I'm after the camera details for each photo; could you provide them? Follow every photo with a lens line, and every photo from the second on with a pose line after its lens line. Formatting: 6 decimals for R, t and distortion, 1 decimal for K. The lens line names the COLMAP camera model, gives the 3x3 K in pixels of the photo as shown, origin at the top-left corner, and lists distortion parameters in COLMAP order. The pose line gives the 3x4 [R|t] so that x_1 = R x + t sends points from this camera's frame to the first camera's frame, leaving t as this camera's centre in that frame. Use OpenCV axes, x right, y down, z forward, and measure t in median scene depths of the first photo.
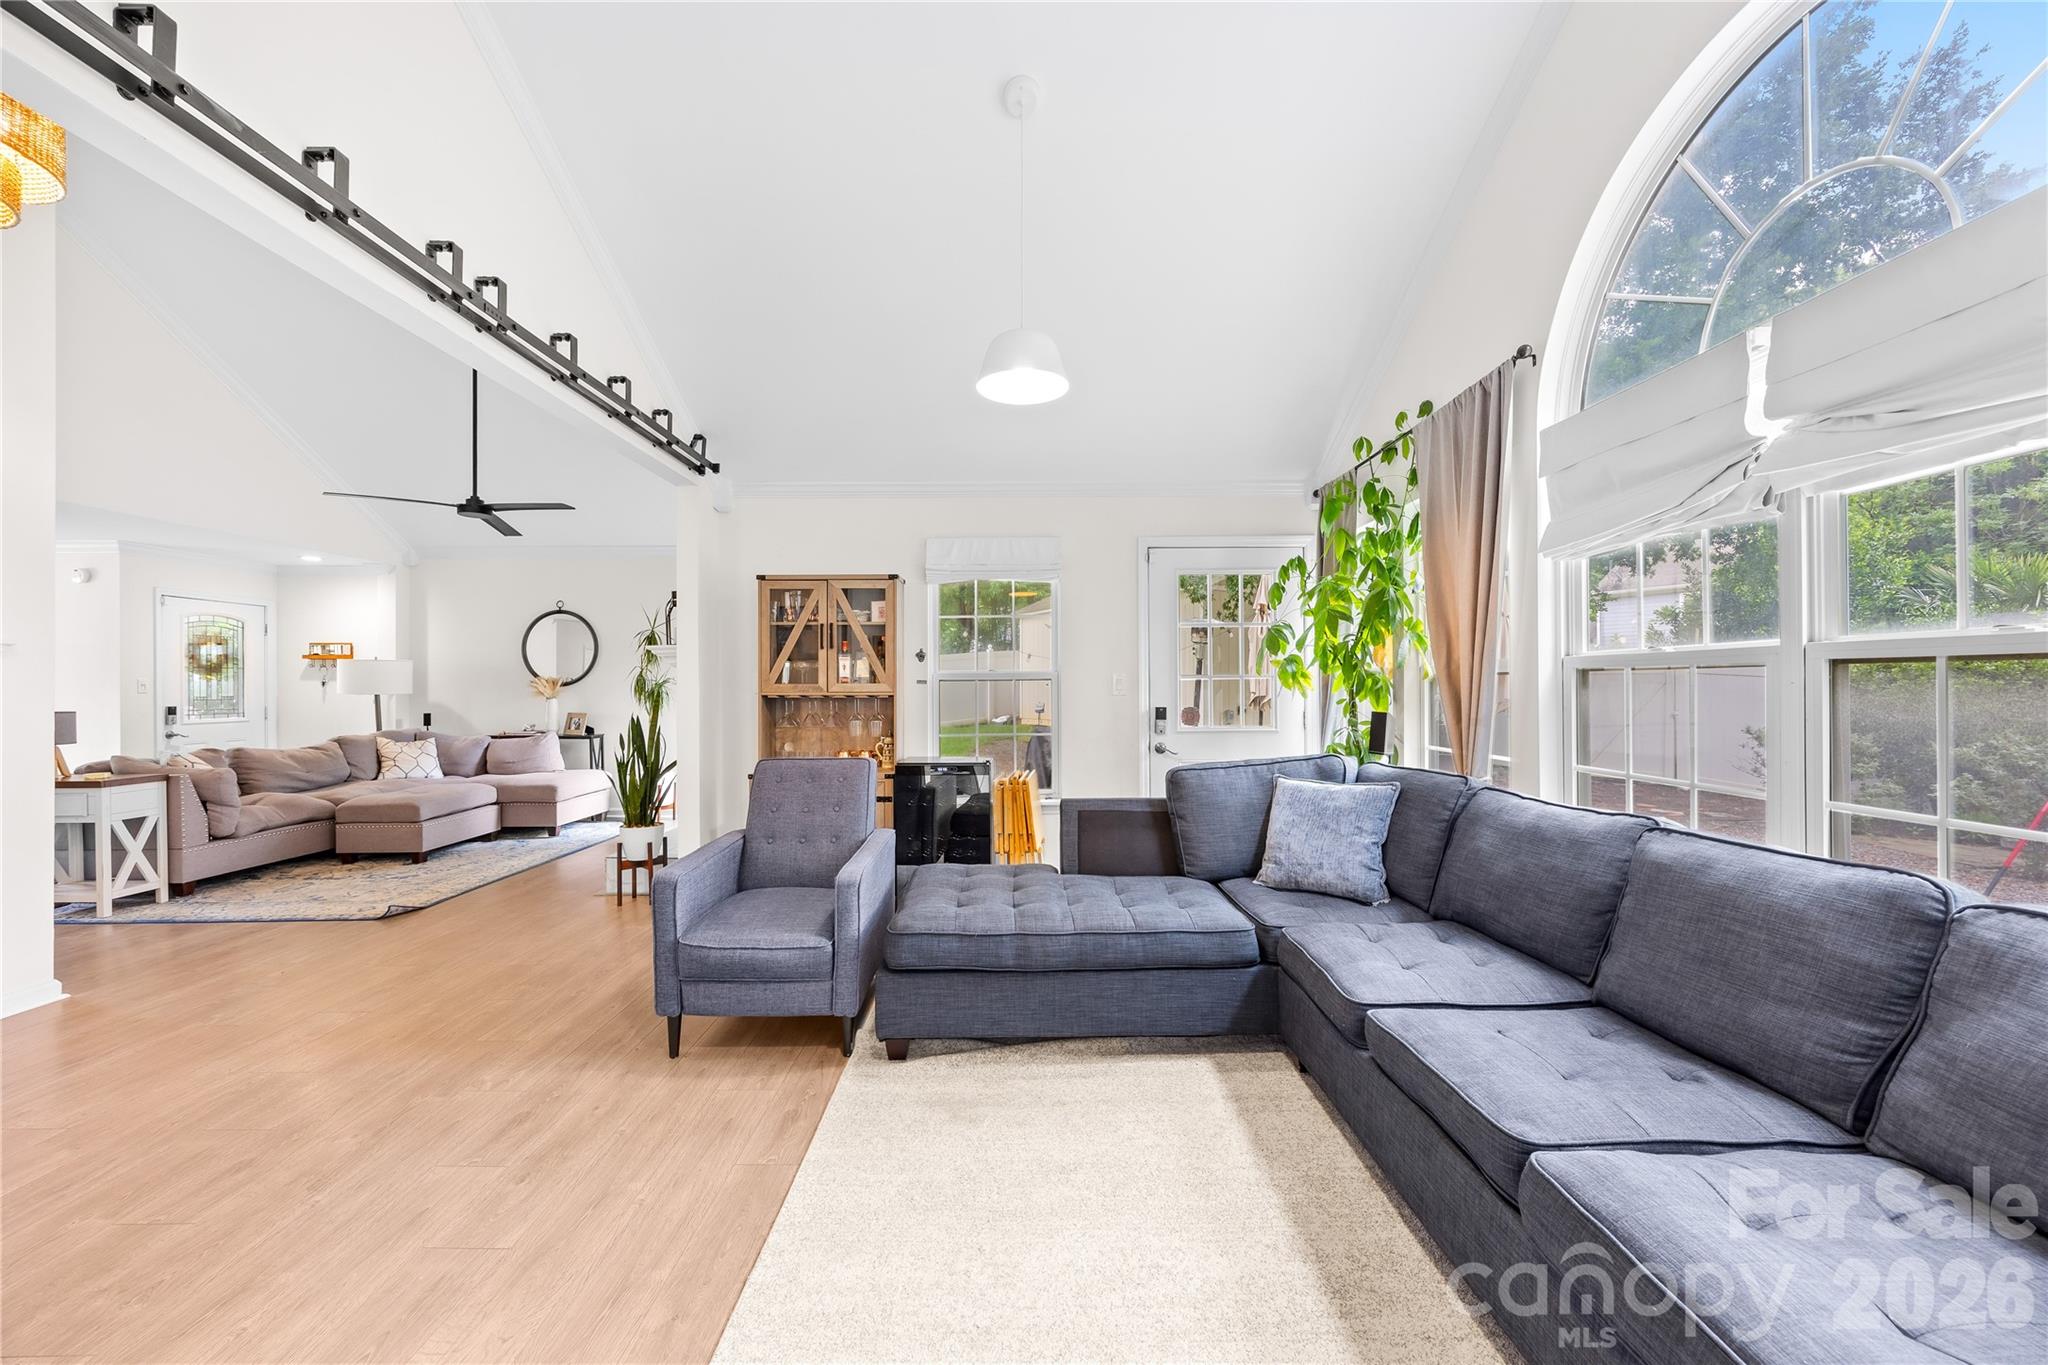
lens RADIAL K [[781.3, 0, 1027.4], [0, 781.3, 688.9], [0, 0, 1]] dist [-0.007789, 0.000046]
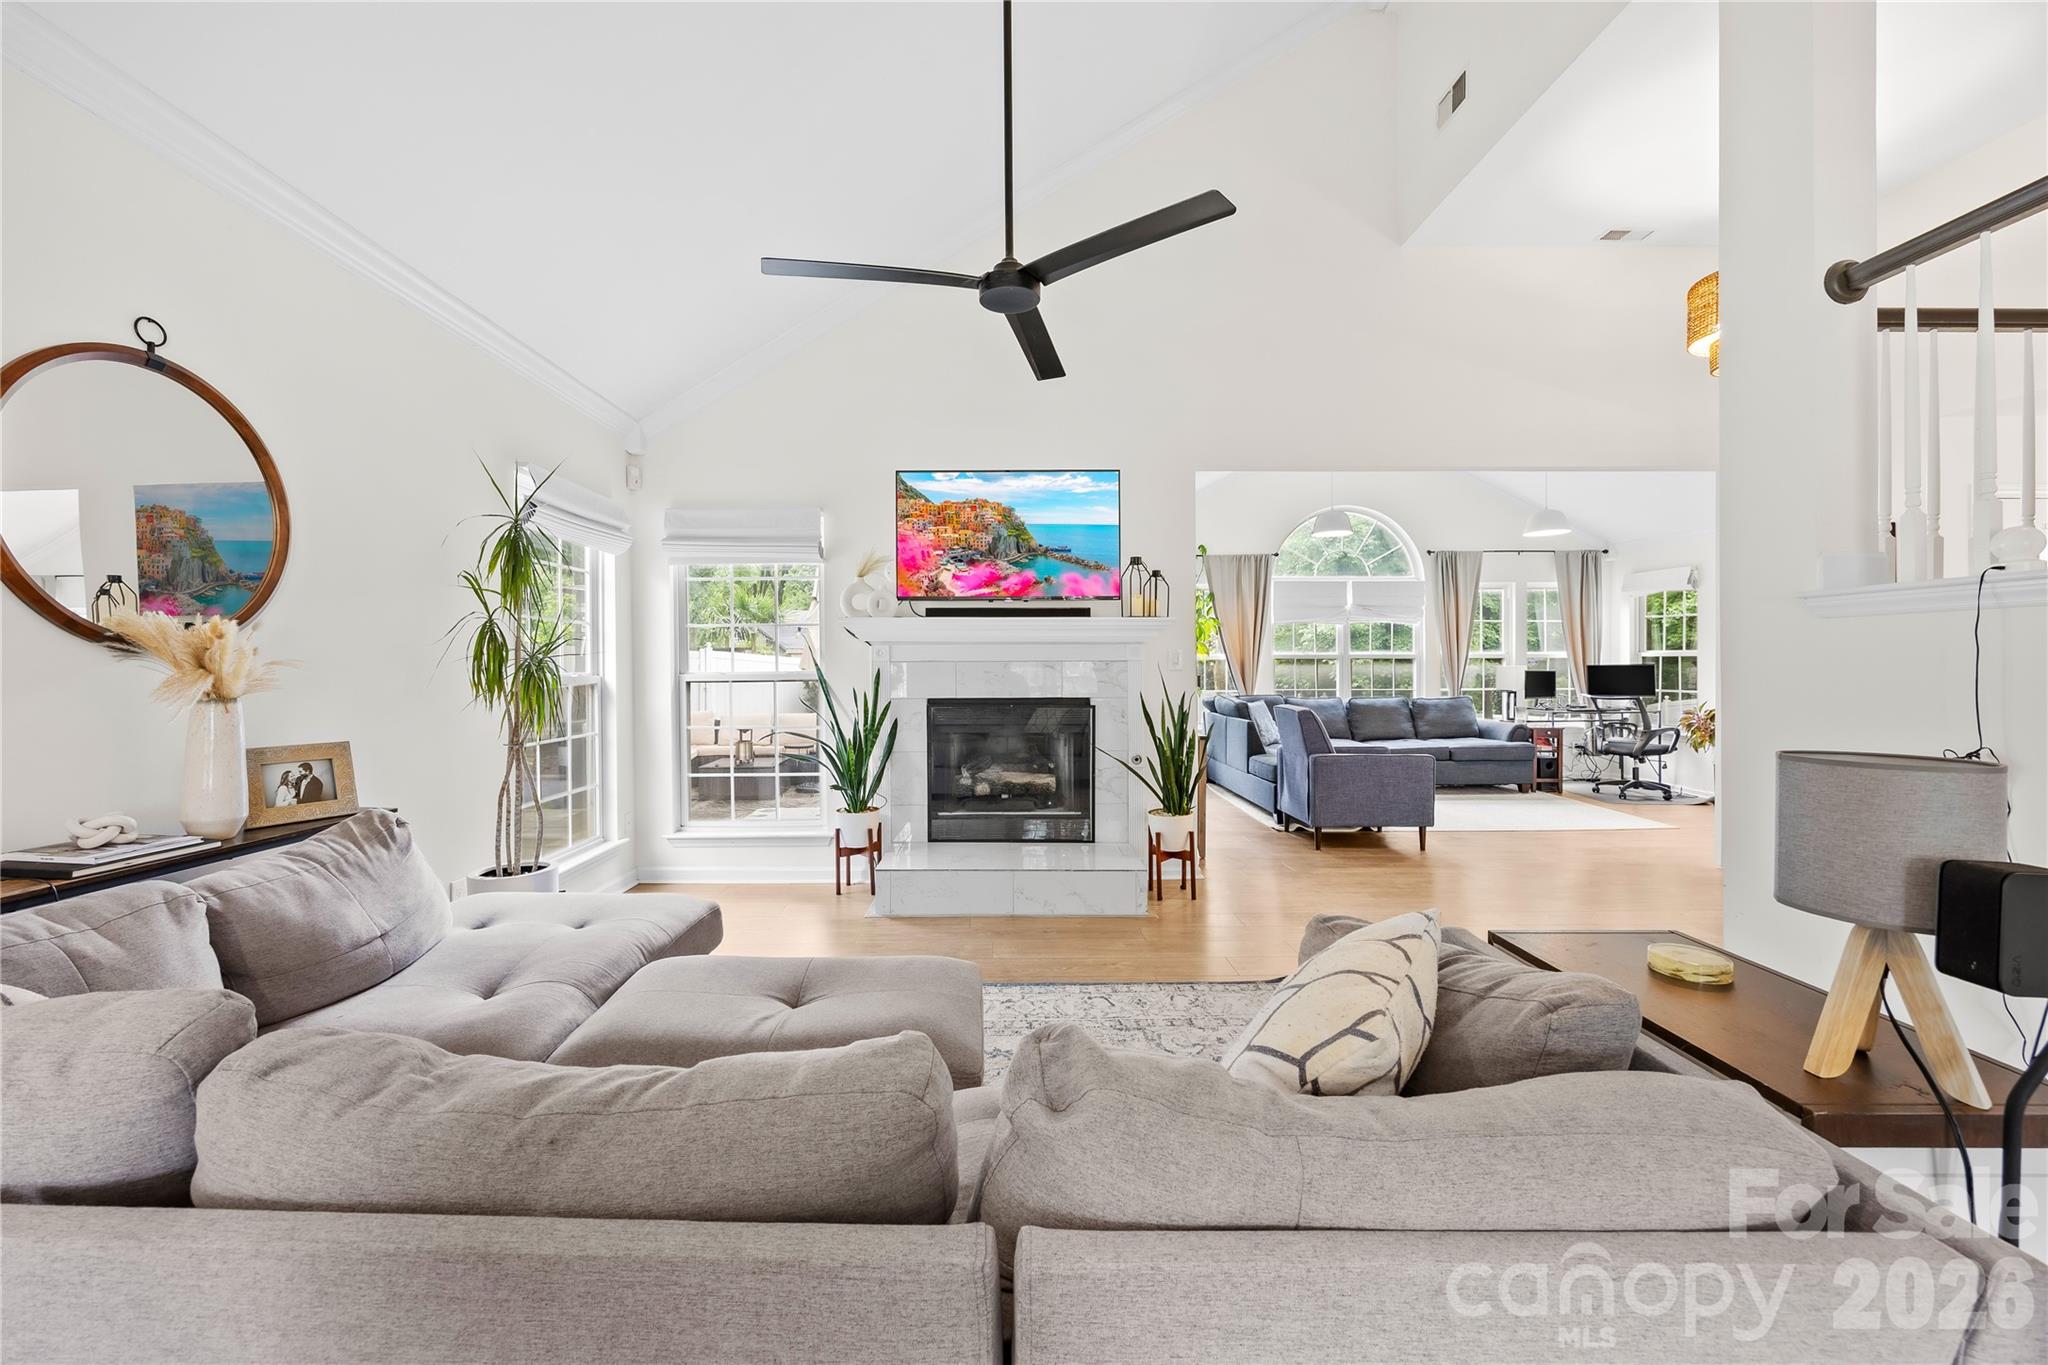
lens RADIAL K [[790.0, 0, 1006.9], [0, 790.0, 664.8], [0, 0, 1]] dist [-0.005469, 0.000002]
pose [[-0.003048, 0.004703, 0.999984, -0.982819], [0.004660, 0.999978, -0.004689, 0.003453], [-0.999984, 0.004646, -0.003070, 0.826979]]
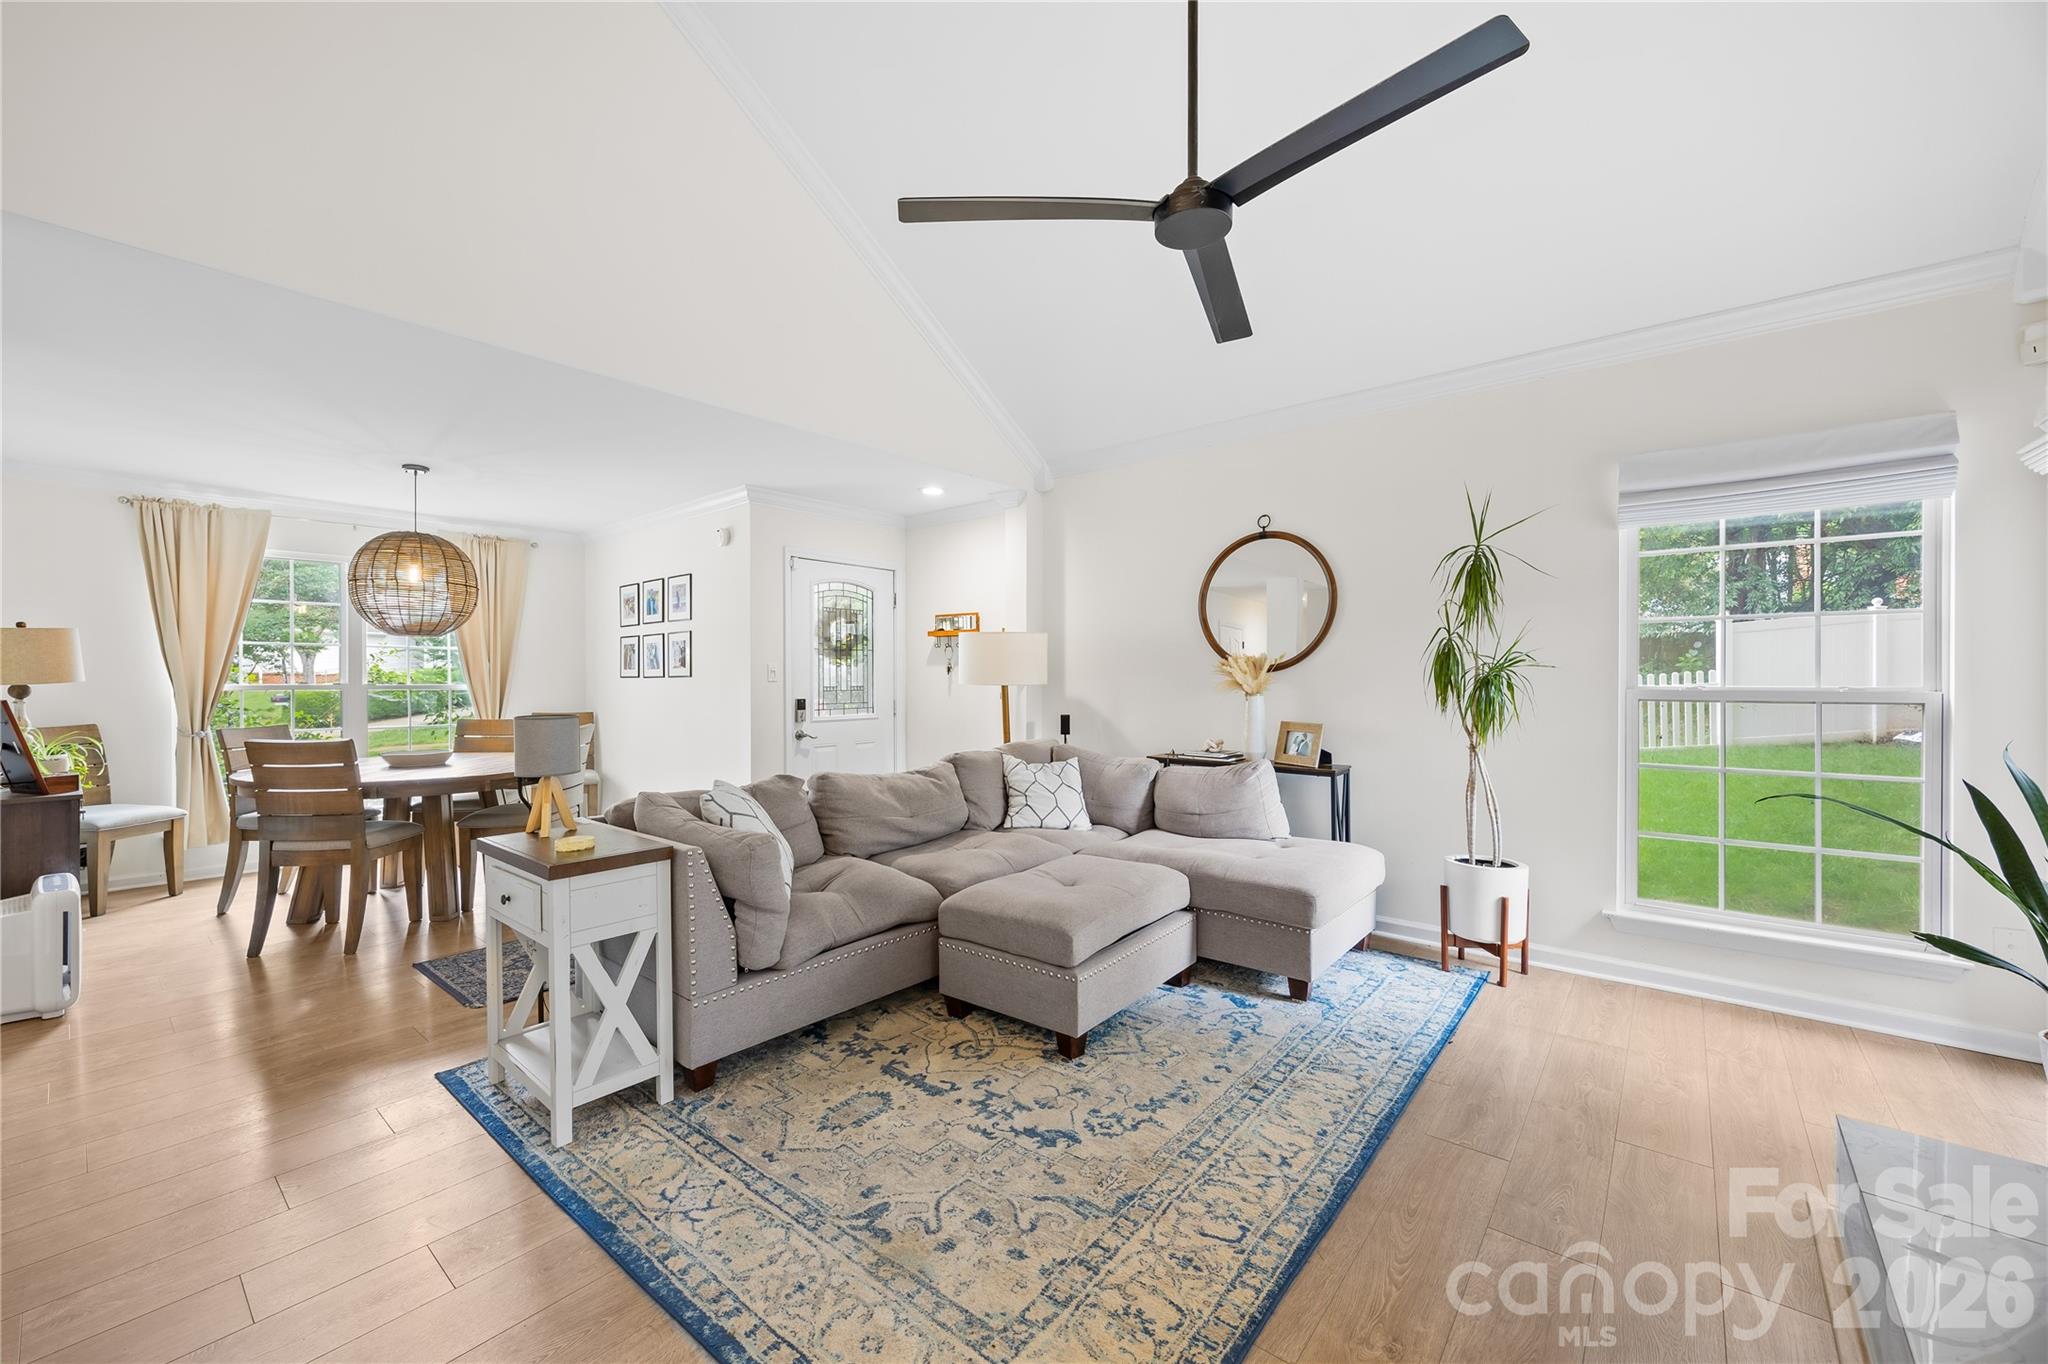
lens RADIAL K [[795.5, 0, 1000.2], [0, 795.5, 686.1], [0, 0, 1]] dist [-0.000934, -0.000021]
pose [[0.758398, 0.007845, -0.651744, -0.431429], [-0.001003, 0.999940, 0.010869, 0.000776], [0.651791, -0.007589, 0.758361, 0.523776]]
